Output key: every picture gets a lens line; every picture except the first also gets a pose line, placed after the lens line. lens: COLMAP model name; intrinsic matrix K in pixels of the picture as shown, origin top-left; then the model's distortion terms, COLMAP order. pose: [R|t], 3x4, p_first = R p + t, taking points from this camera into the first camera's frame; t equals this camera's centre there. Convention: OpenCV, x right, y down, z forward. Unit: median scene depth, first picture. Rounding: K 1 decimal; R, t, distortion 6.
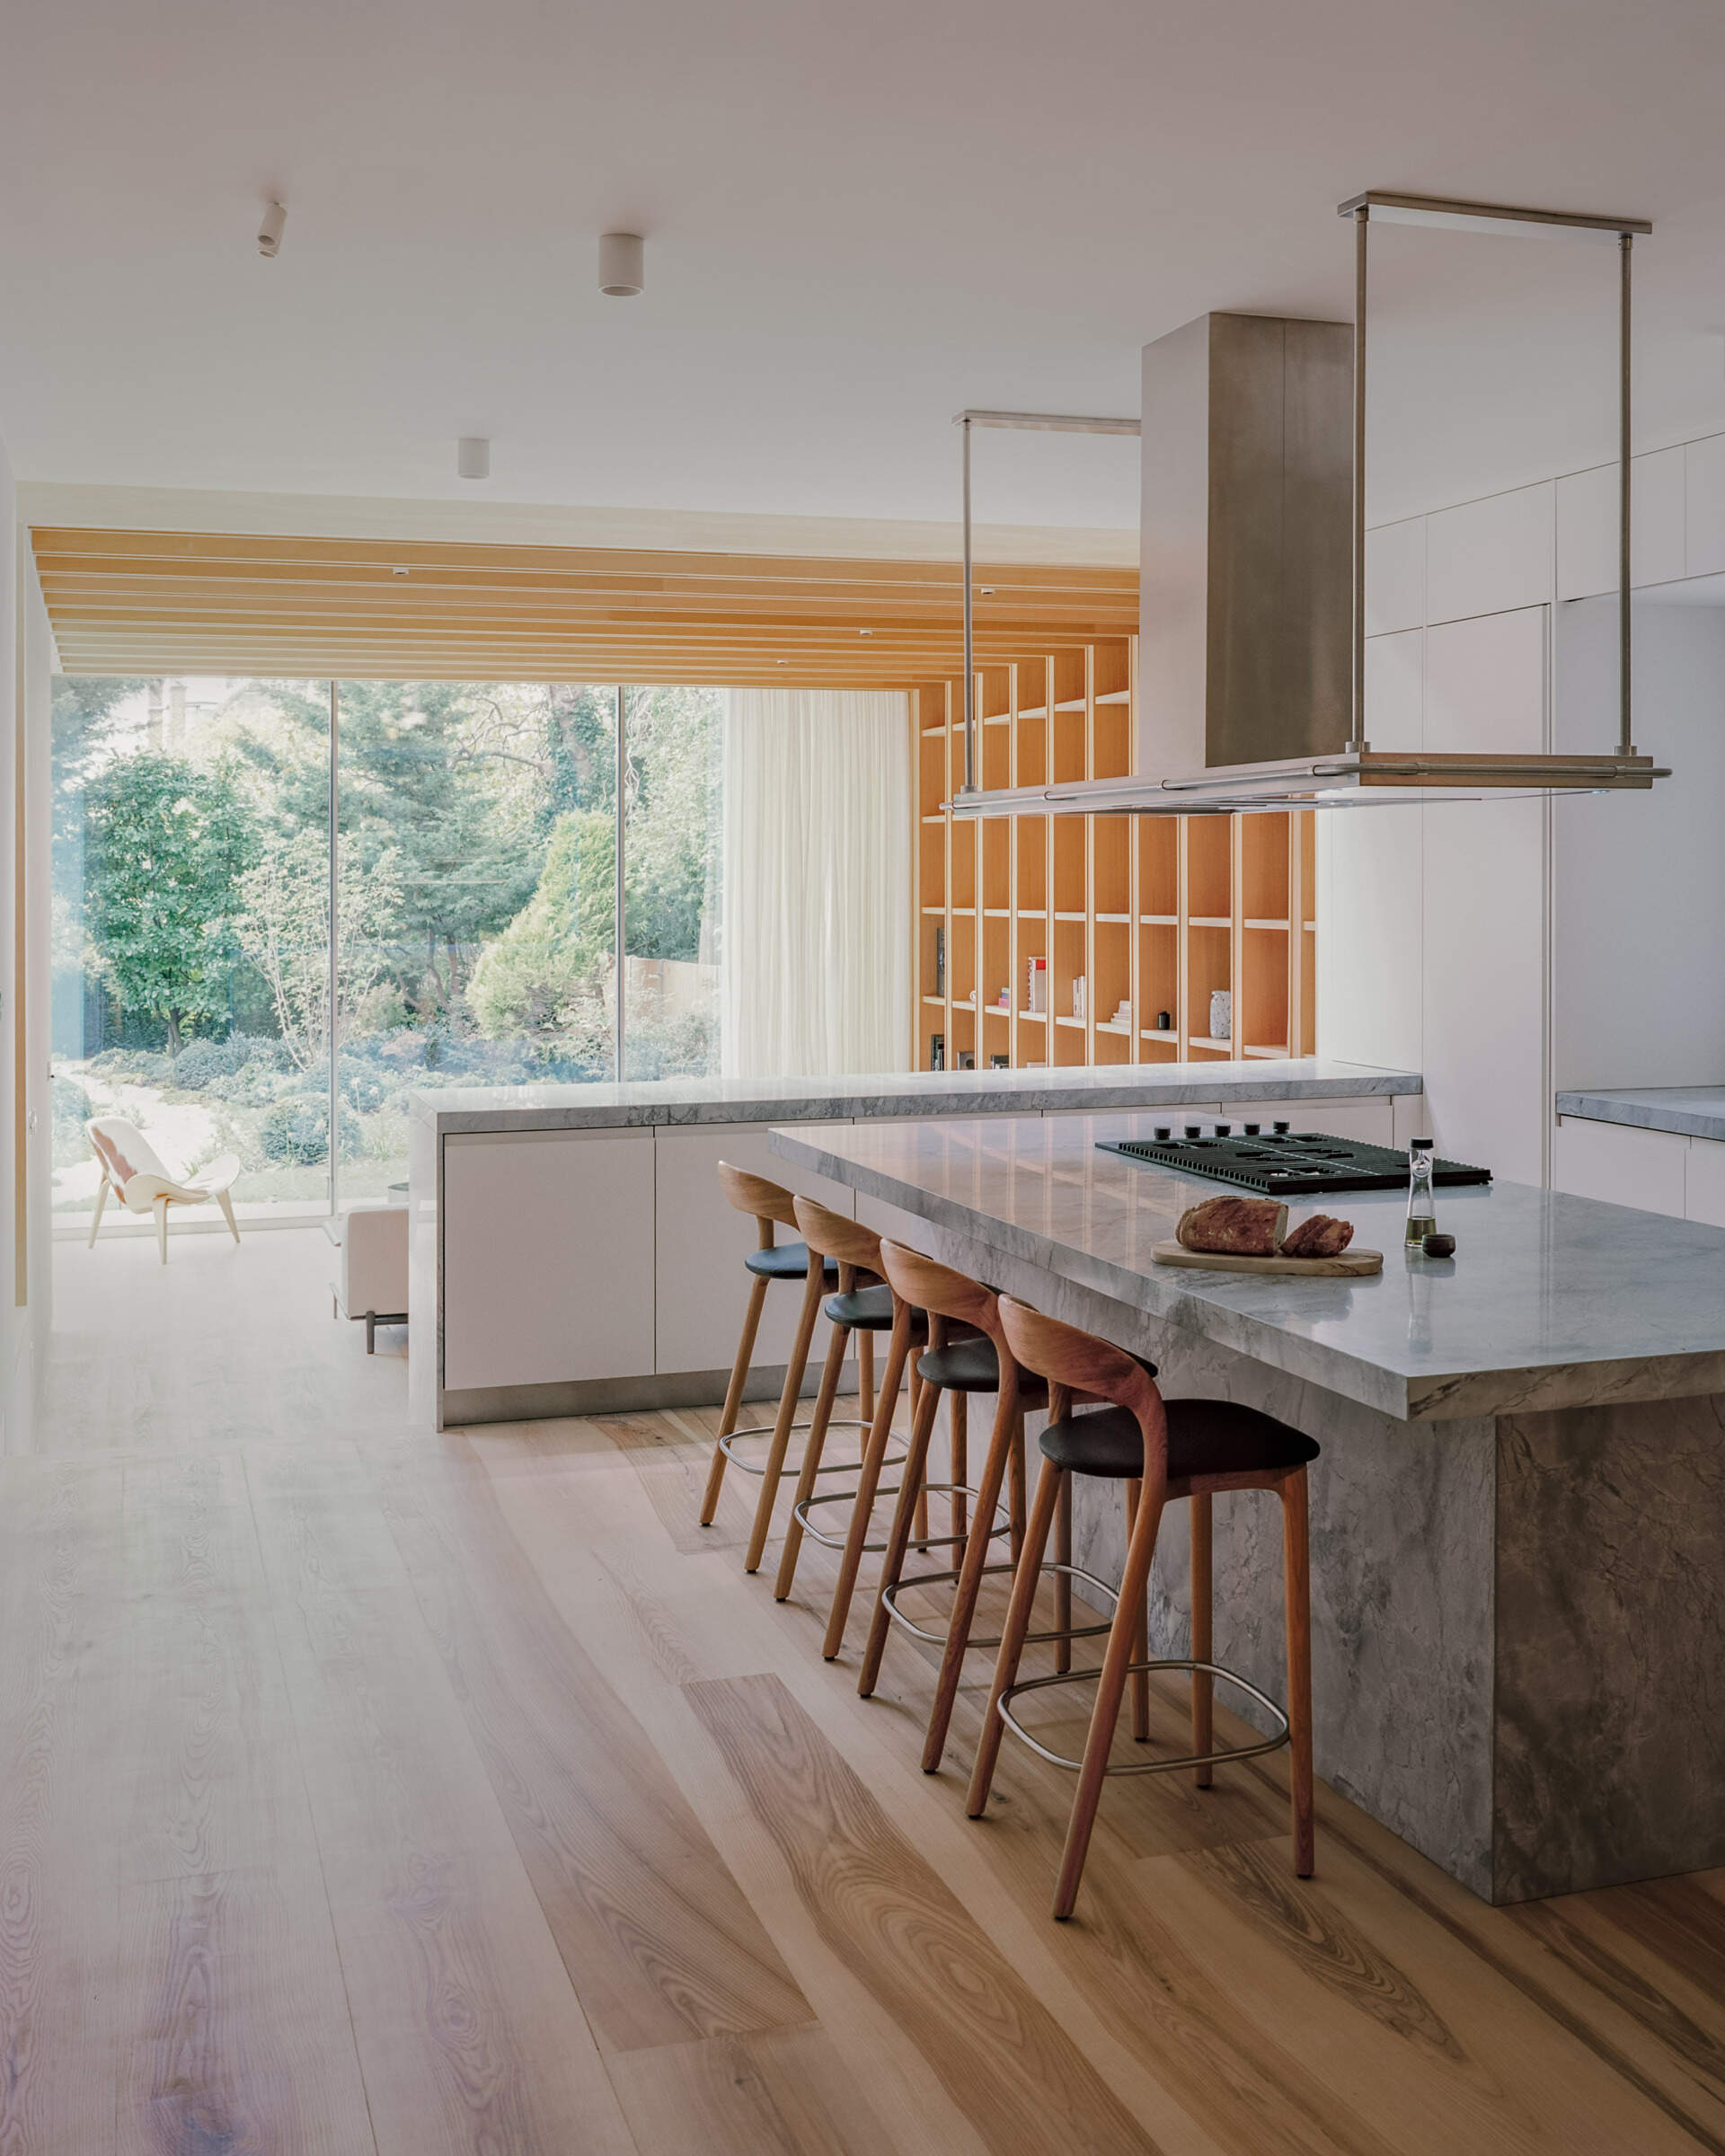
lens RADIAL K [[2319.3, 0, 879.6], [0, 2319.3, 829.2], [0, 0, 1]] dist [0.045810, 0.000000]
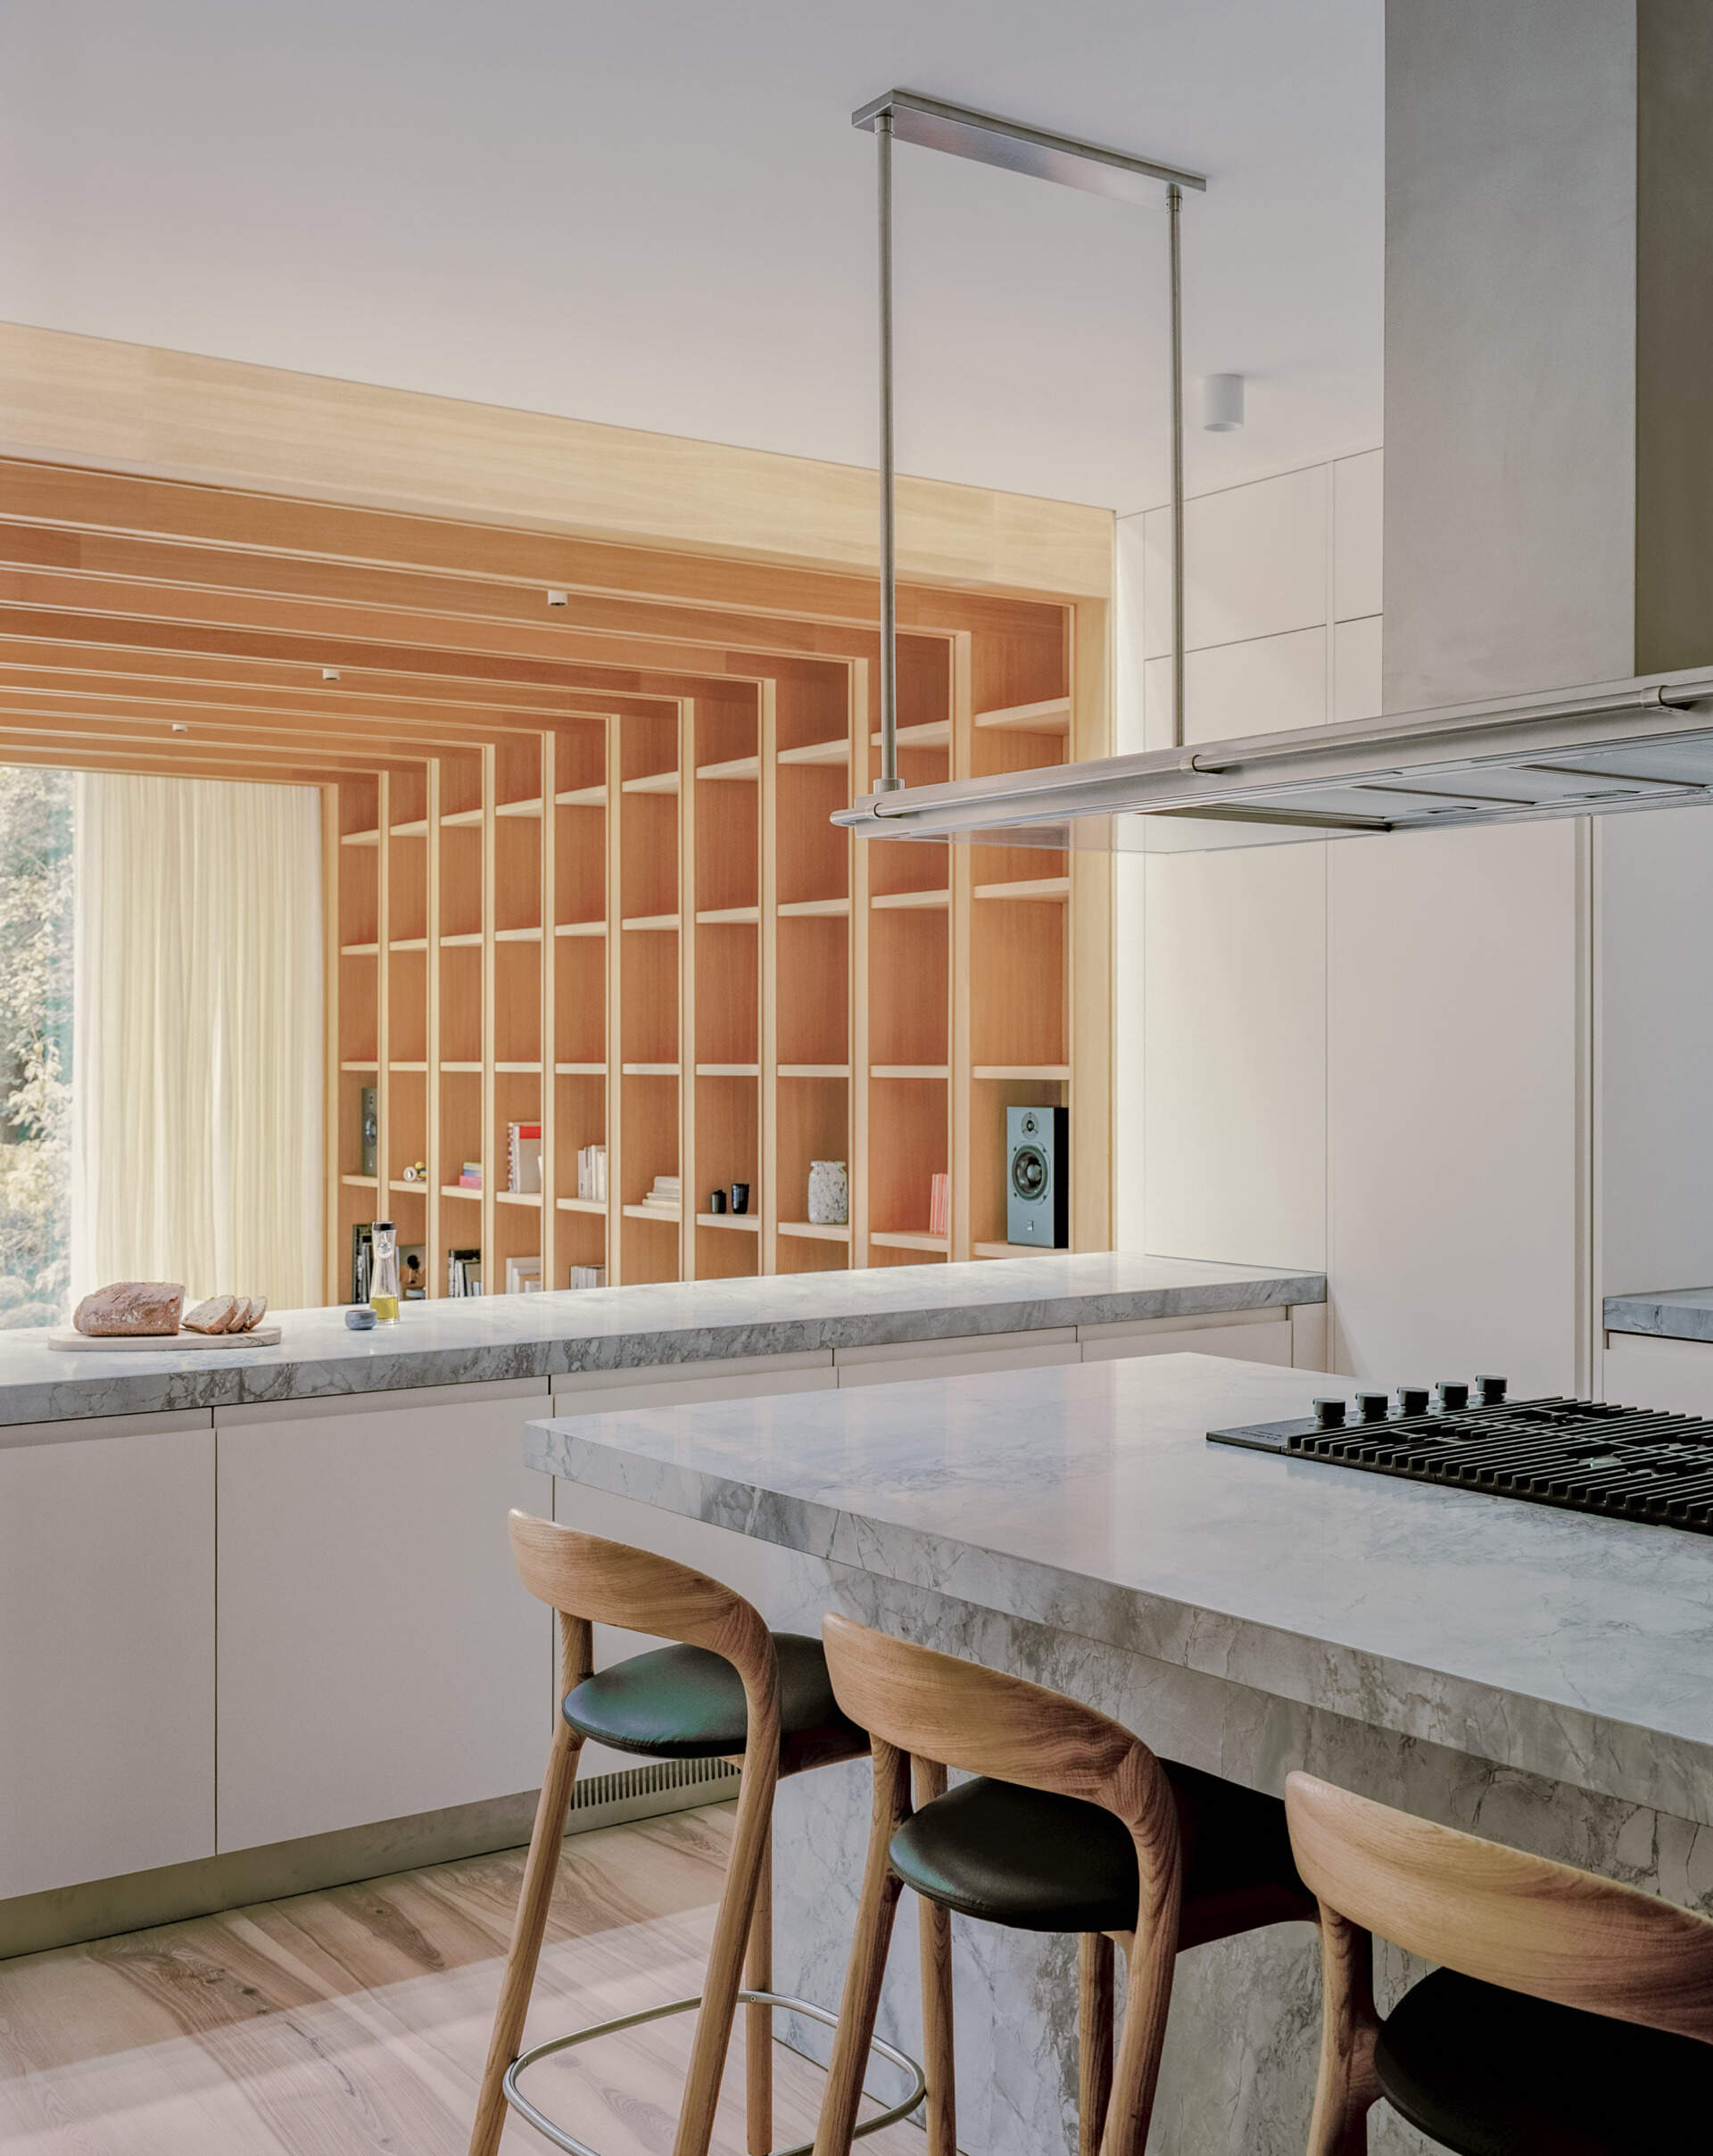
lens RADIAL K [[2356.1, 0, 844.5], [0, 2356.1, 1019.2], [0, 0, 1]] dist [0.020778, 0.000000]
pose [[0.955581, 0.006941, 0.294646, -0.053692], [-0.008650, 0.999952, 0.004498, 0.013964], [-0.294601, -0.006847, 0.955596, 0.185916]]
